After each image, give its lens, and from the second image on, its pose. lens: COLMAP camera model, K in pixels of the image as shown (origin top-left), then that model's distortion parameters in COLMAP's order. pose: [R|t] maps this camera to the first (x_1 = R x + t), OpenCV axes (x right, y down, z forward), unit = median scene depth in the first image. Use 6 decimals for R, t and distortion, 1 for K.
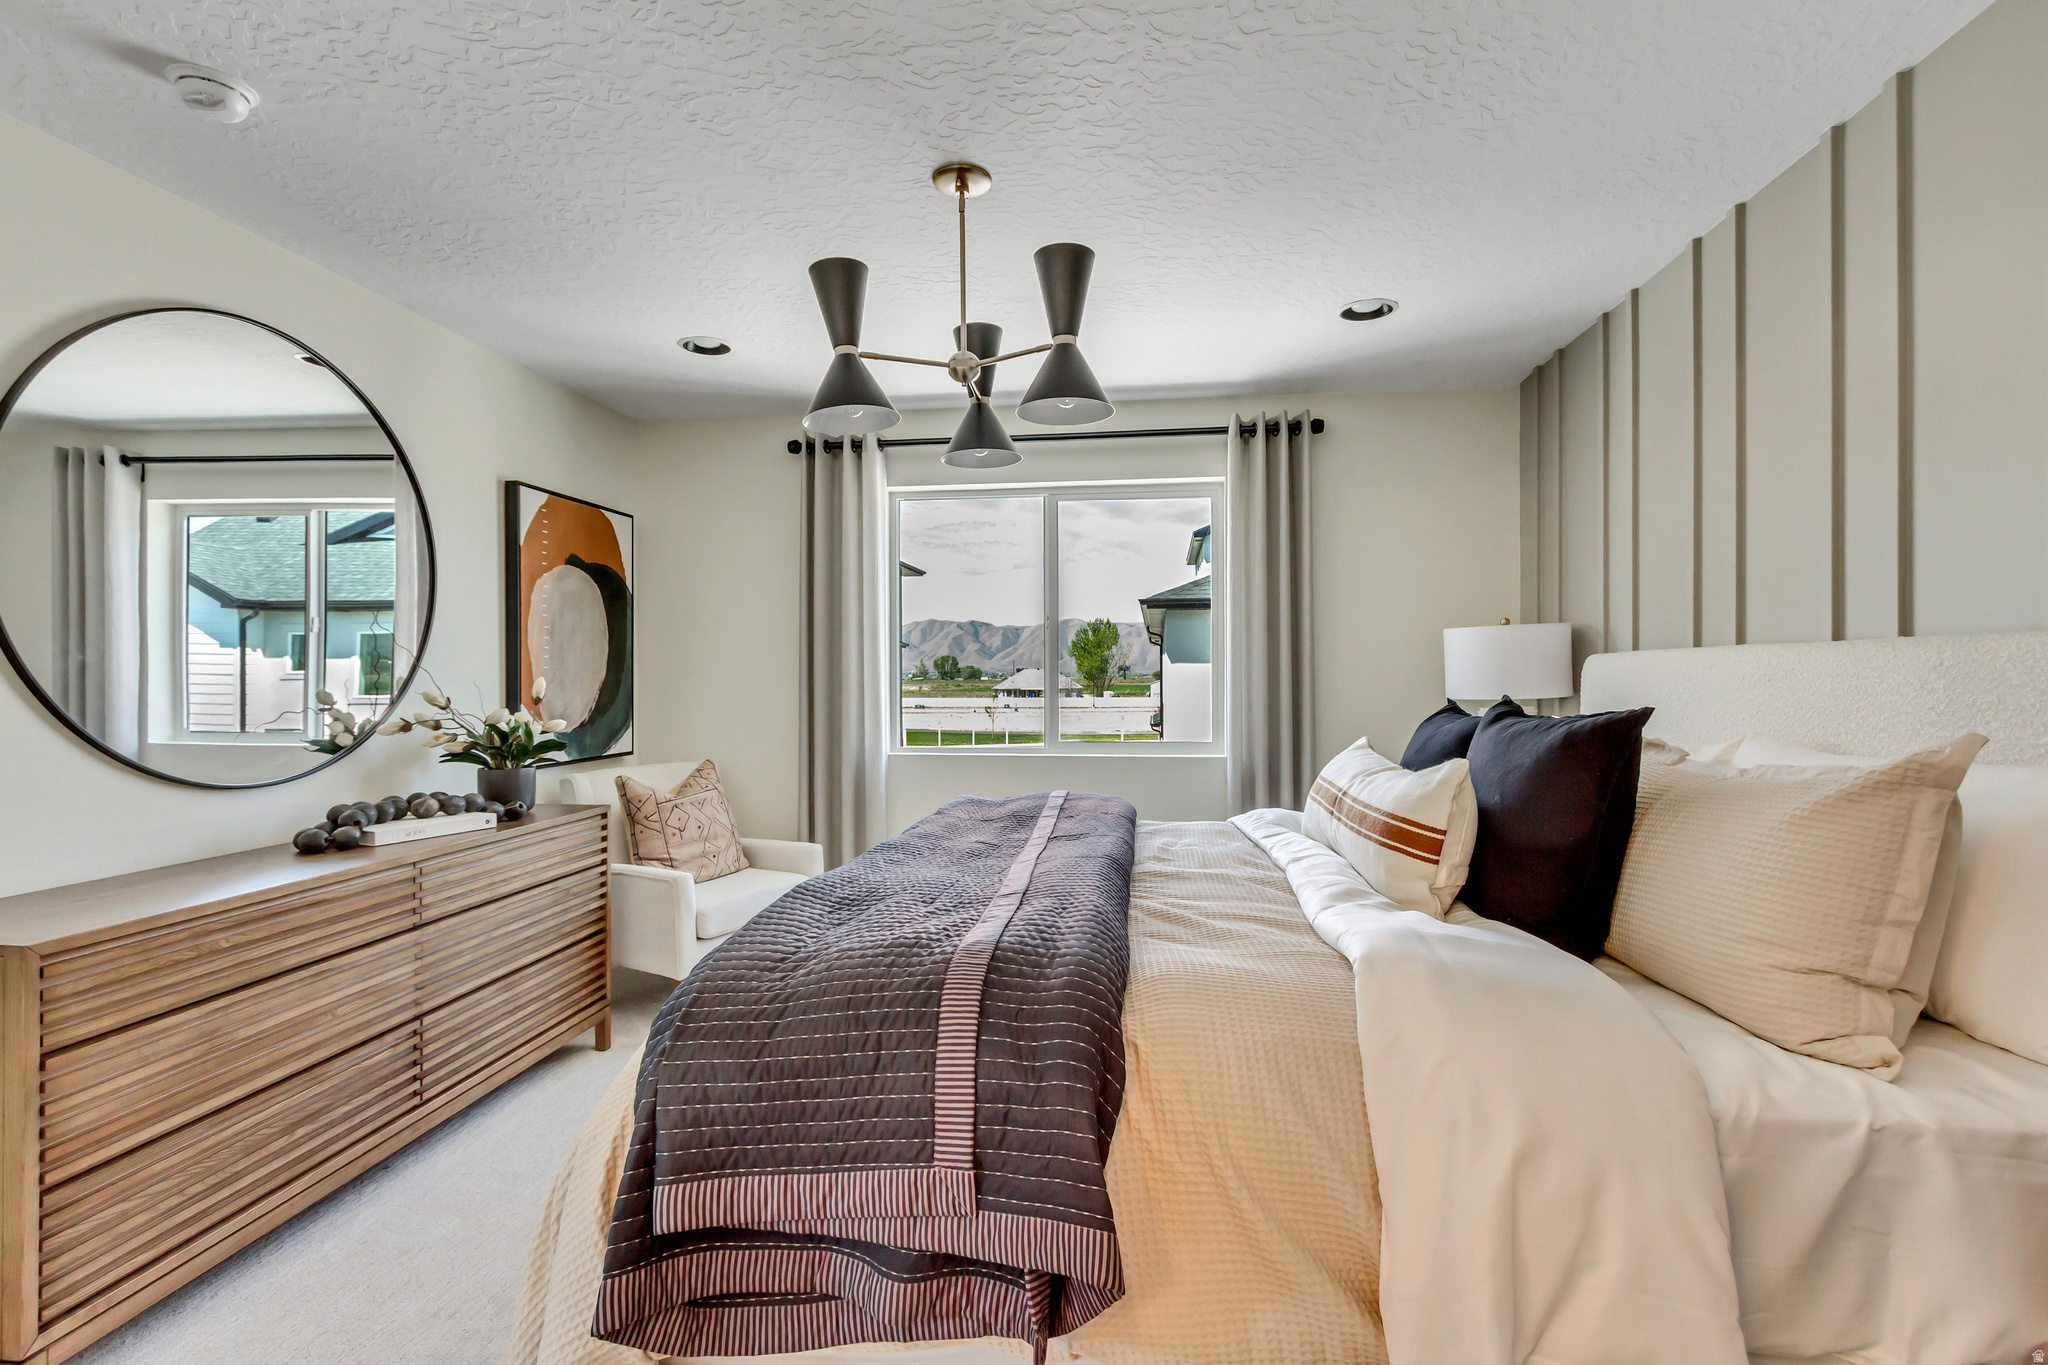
lens RADIAL K [[952.1, 0, 1031.0], [0, 952.1, 678.6], [0, 0, 1]] dist [0.001270, 0.000363]
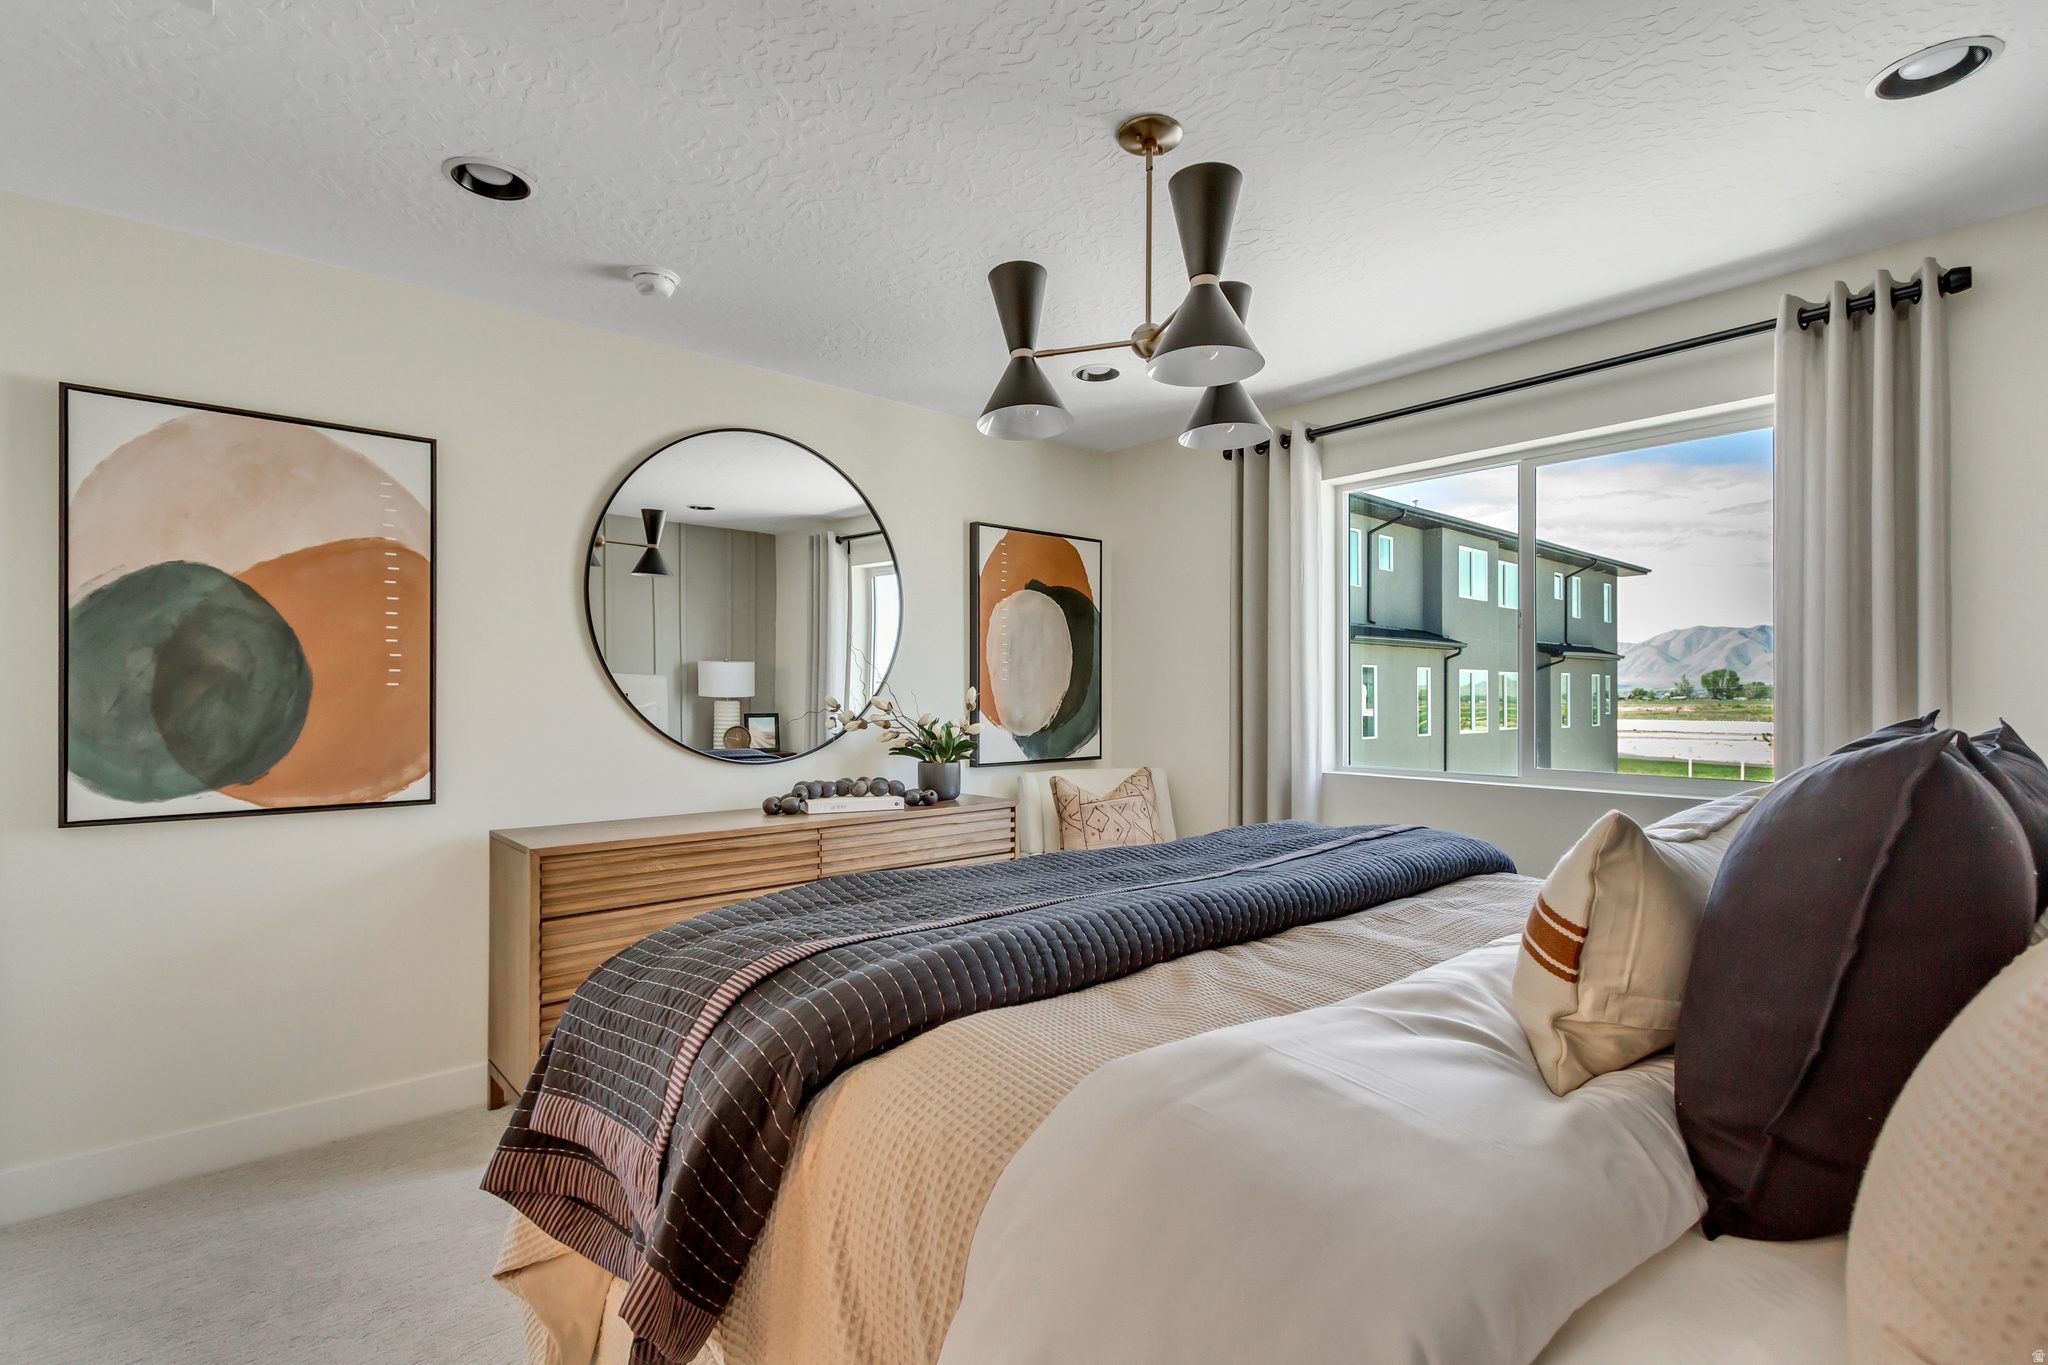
lens RADIAL K [[941.0, 0, 1027.6], [0, 941.0, 693.0], [0, 0, 1]] dist [0.001643, -0.000294]
pose [[0.752726, 0.002265, -0.658330, 0.273727], [-0.004500, 0.999988, -0.001705, 0.007131], [0.658318, 0.004246, 0.752728, 0.157206]]
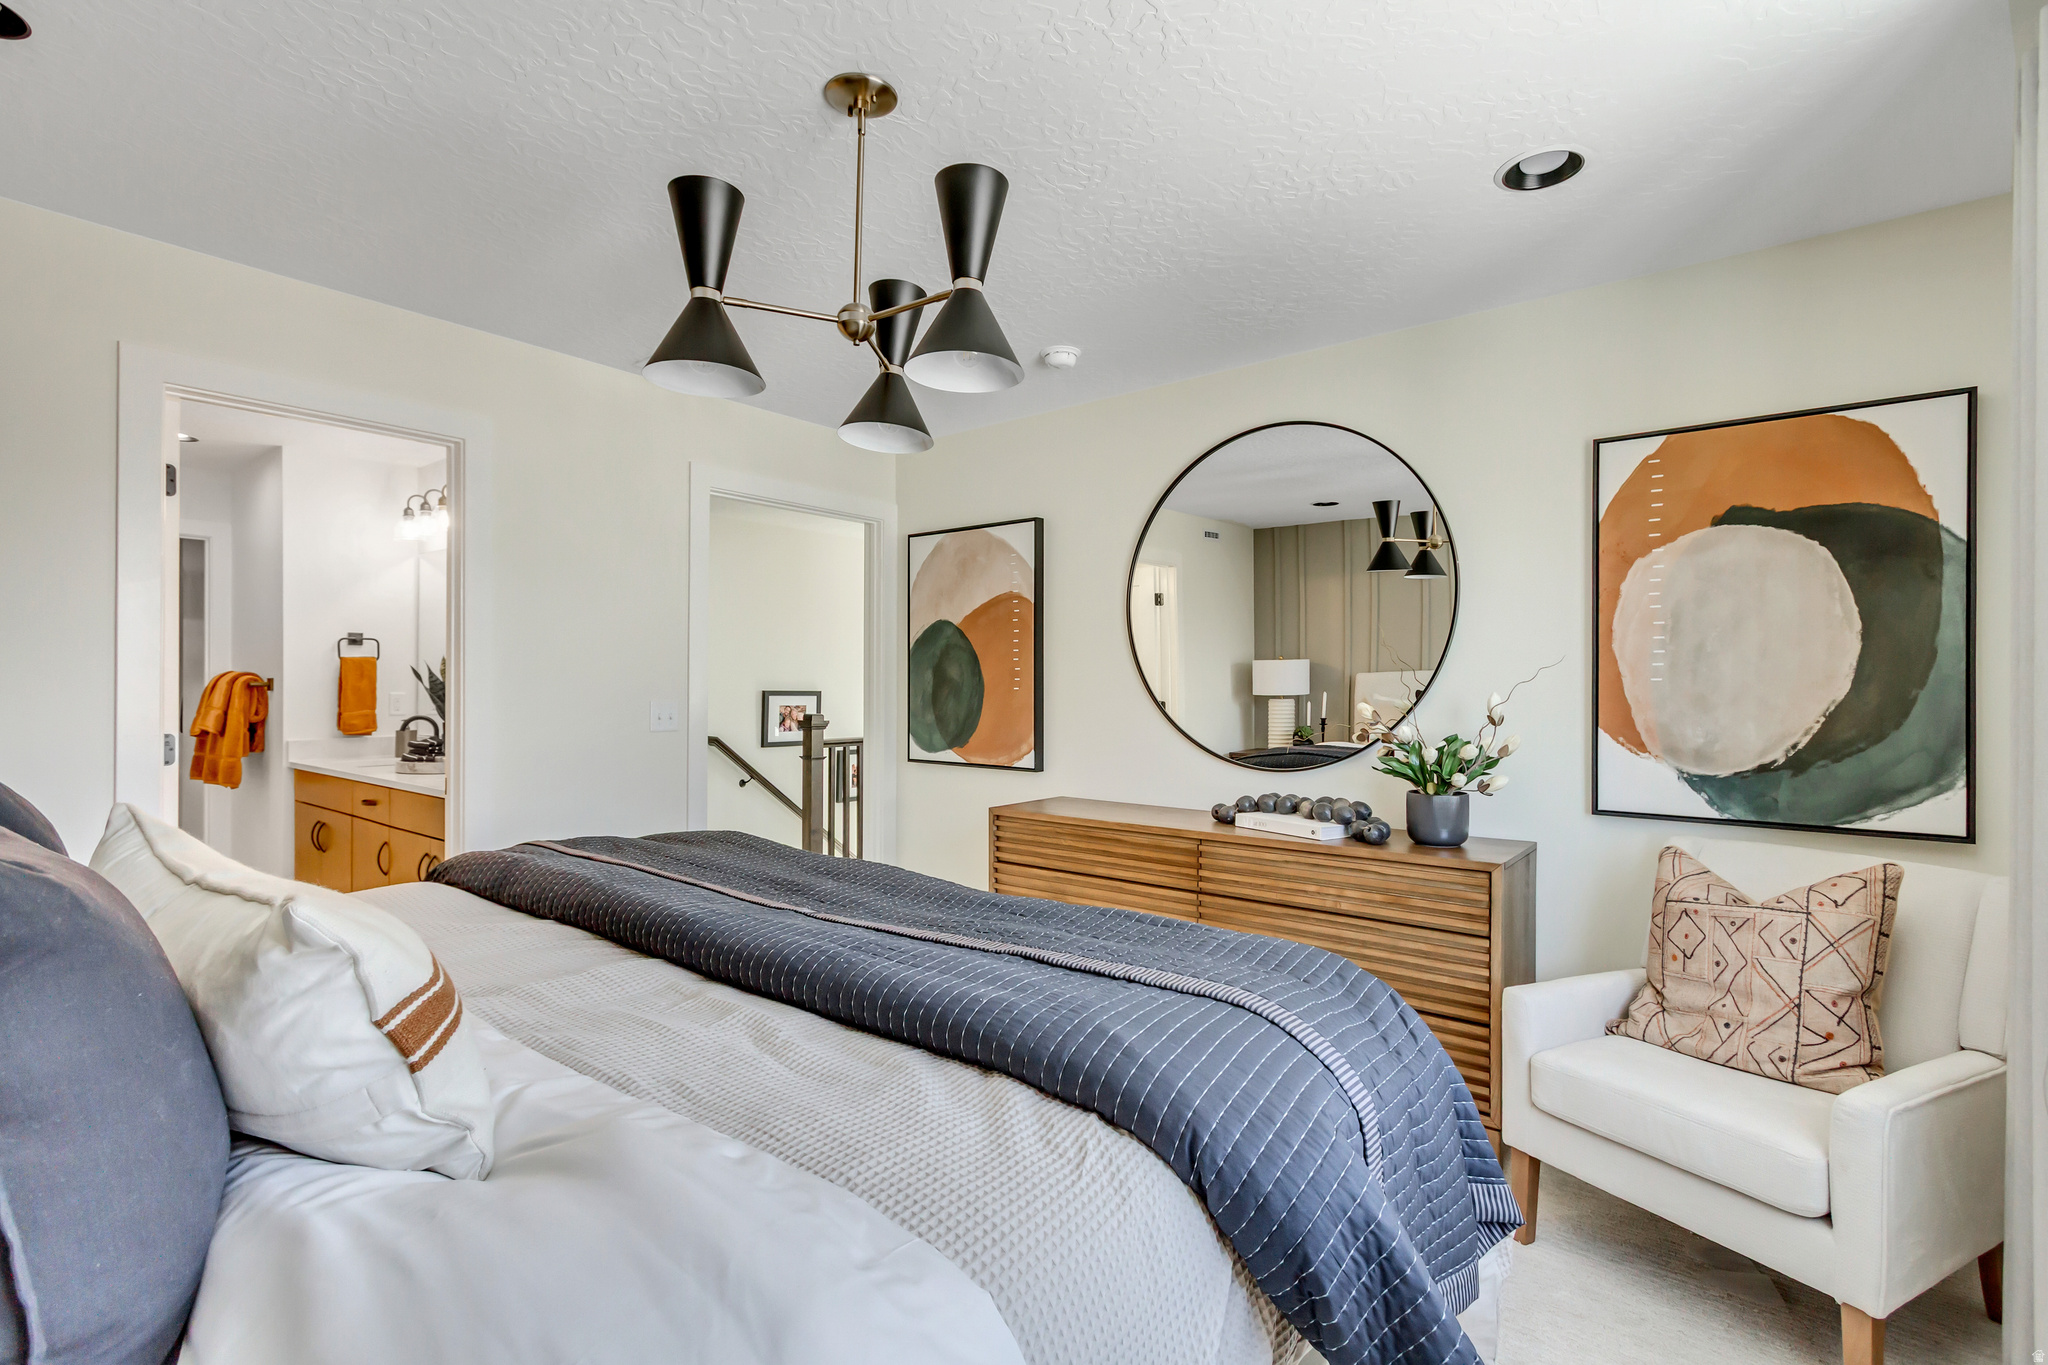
lens RADIAL K [[952.1, 0, 1031.0], [0, 952.1, 678.6], [0, 0, 1]] dist [0.001270, 0.000363]
pose [[-0.517920, -0.004217, -0.855419, 0.356848], [-0.005183, 0.999985, -0.001791, -0.008670], [0.855413, 0.003506, -0.517934, 0.988899]]
